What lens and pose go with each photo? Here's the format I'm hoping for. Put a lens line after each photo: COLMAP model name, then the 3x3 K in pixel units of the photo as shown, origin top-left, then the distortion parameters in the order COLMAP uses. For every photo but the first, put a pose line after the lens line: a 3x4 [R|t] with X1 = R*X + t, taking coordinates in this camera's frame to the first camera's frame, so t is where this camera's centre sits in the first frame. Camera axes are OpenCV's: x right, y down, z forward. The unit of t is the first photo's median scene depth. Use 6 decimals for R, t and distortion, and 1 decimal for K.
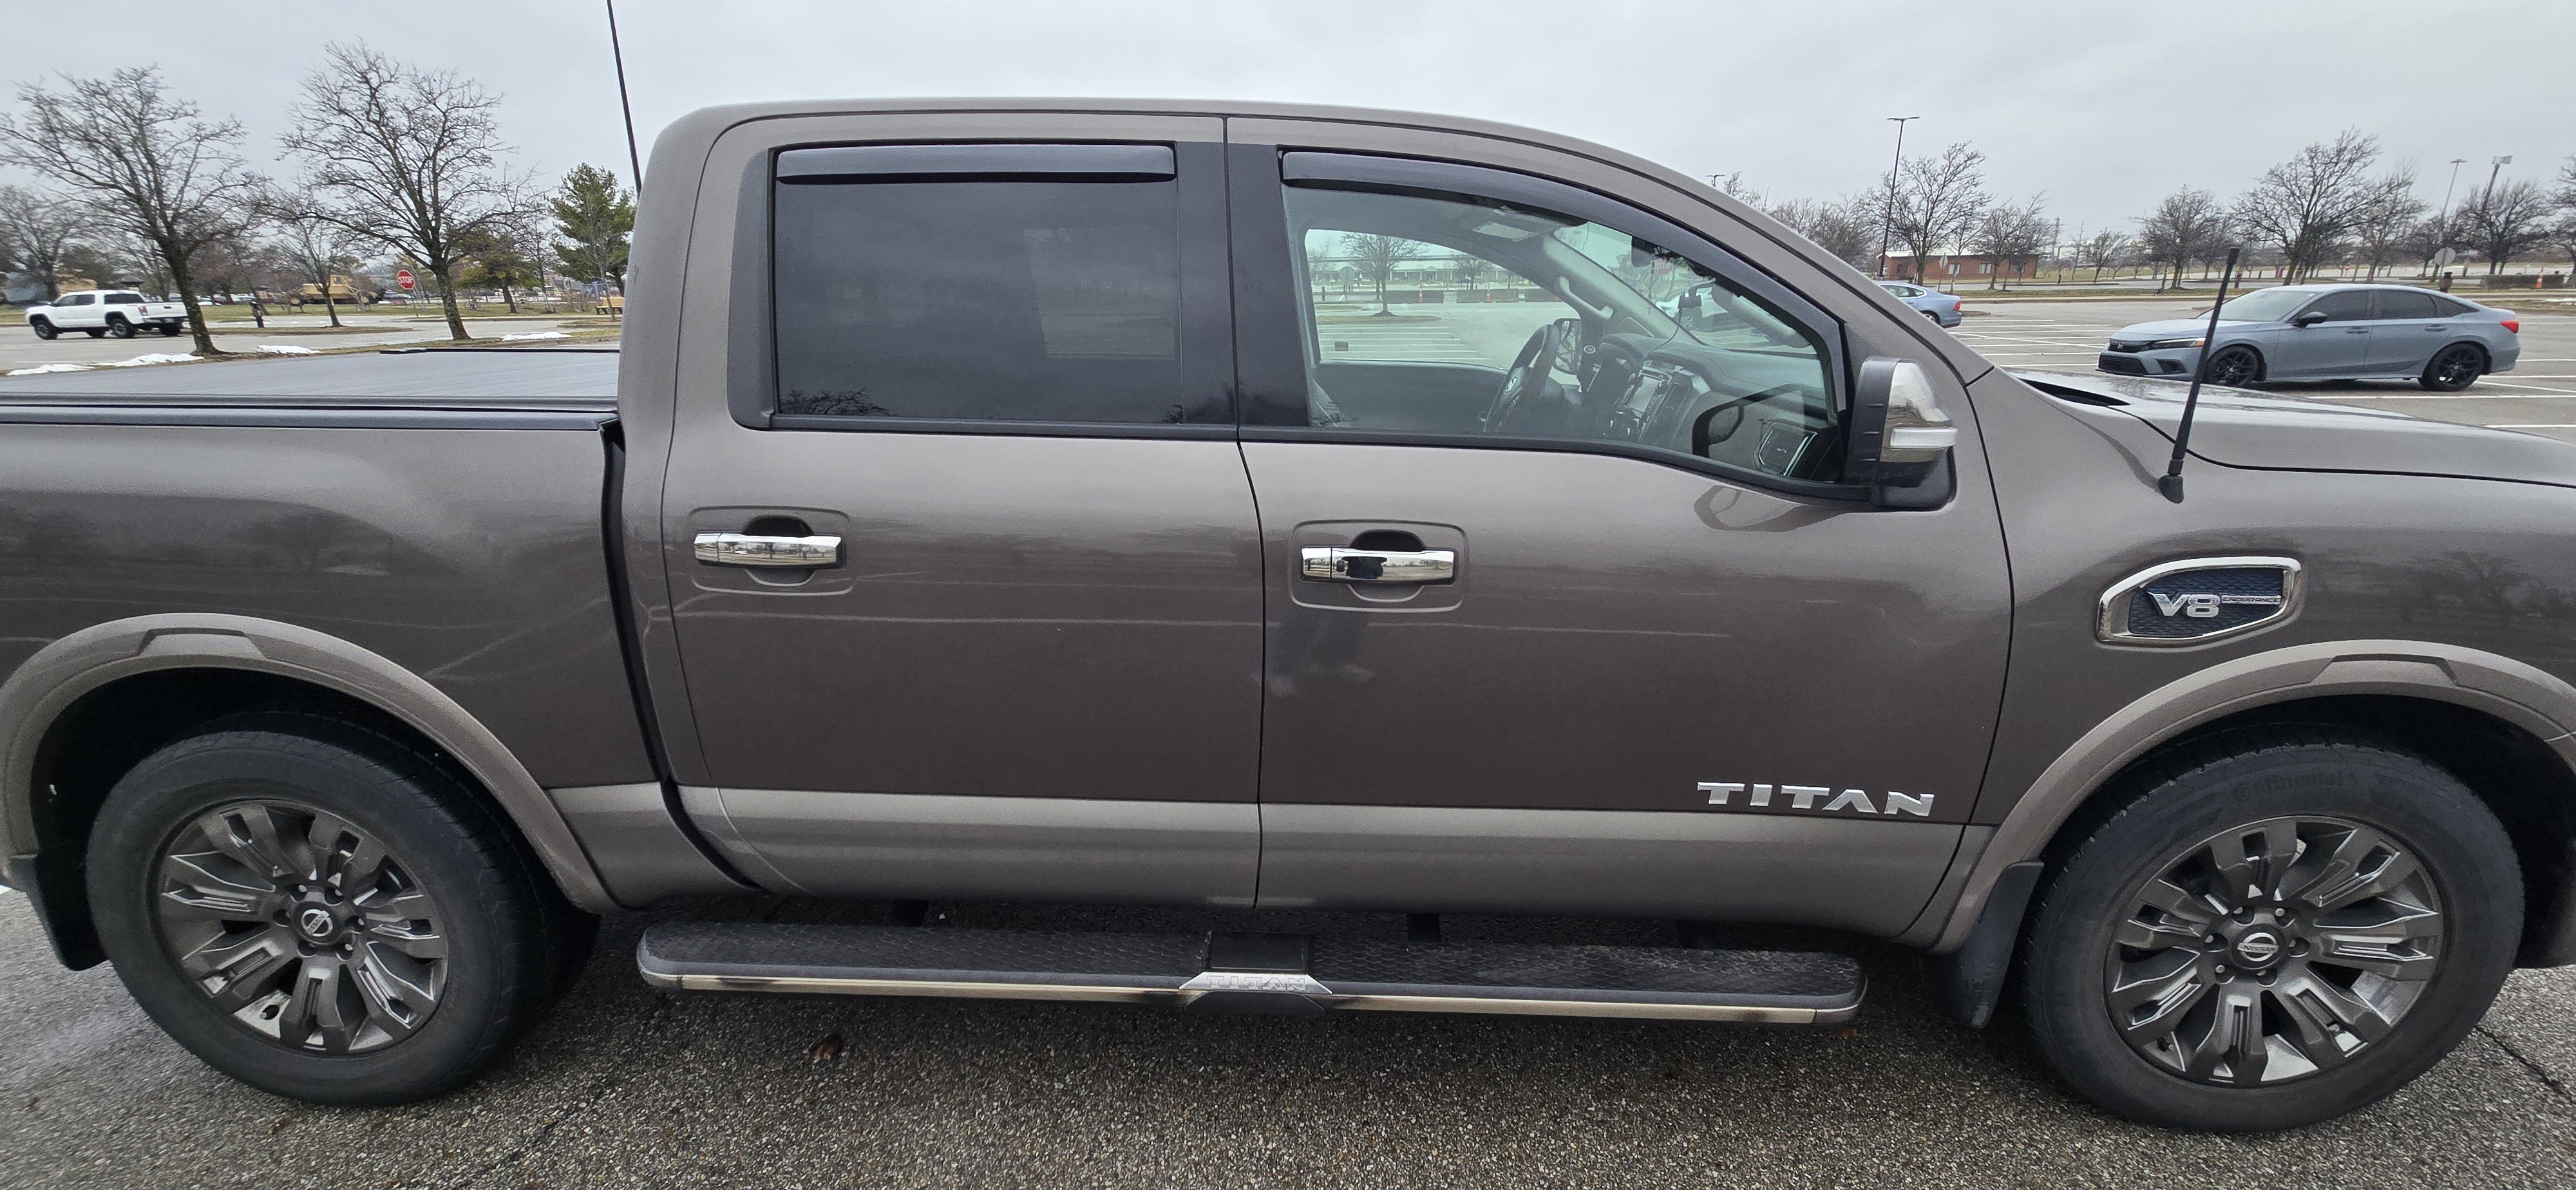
lens RADIAL K [[1051.2, 0, 1300.9], [0, 1051.2, 581.3], [0, 0, 1]] dist [0.002554, -0.000671]
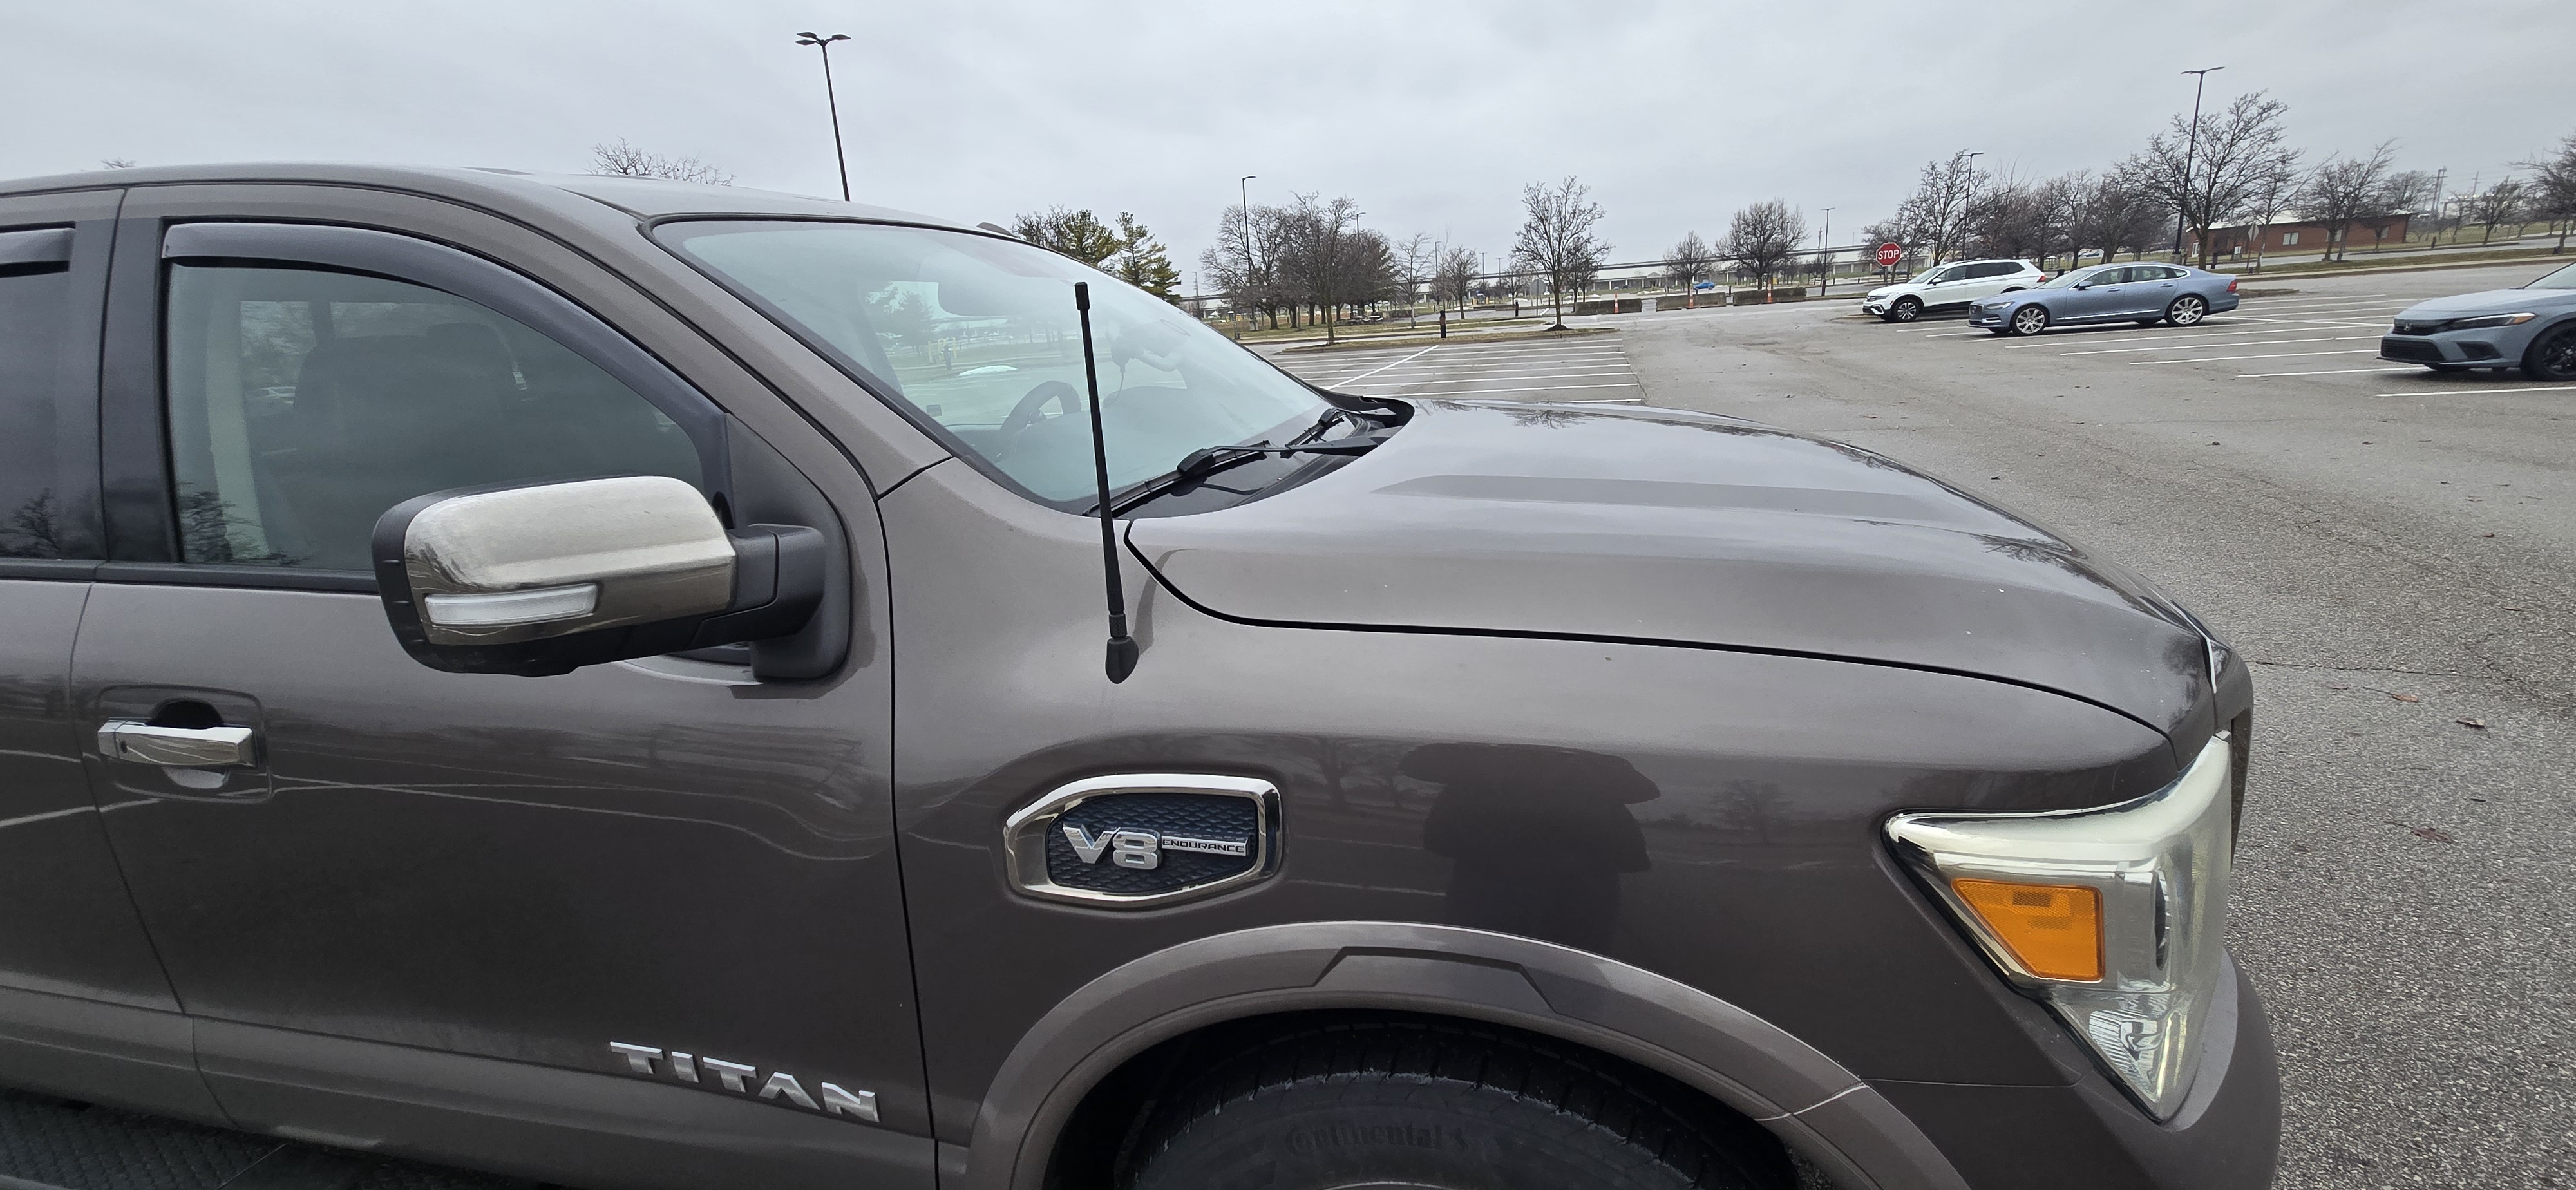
lens RADIAL K [[1051.2, 0, 1283.7], [0, 1051.2, 585.2], [0, 0, 1]] dist [0.002554, -0.000671]
pose [[0.978770, -0.001440, -0.204959, 0.105634], [-0.001886, 0.999870, -0.016034, -0.012212], [0.204955, 0.016080, 0.978639, 0.040043]]
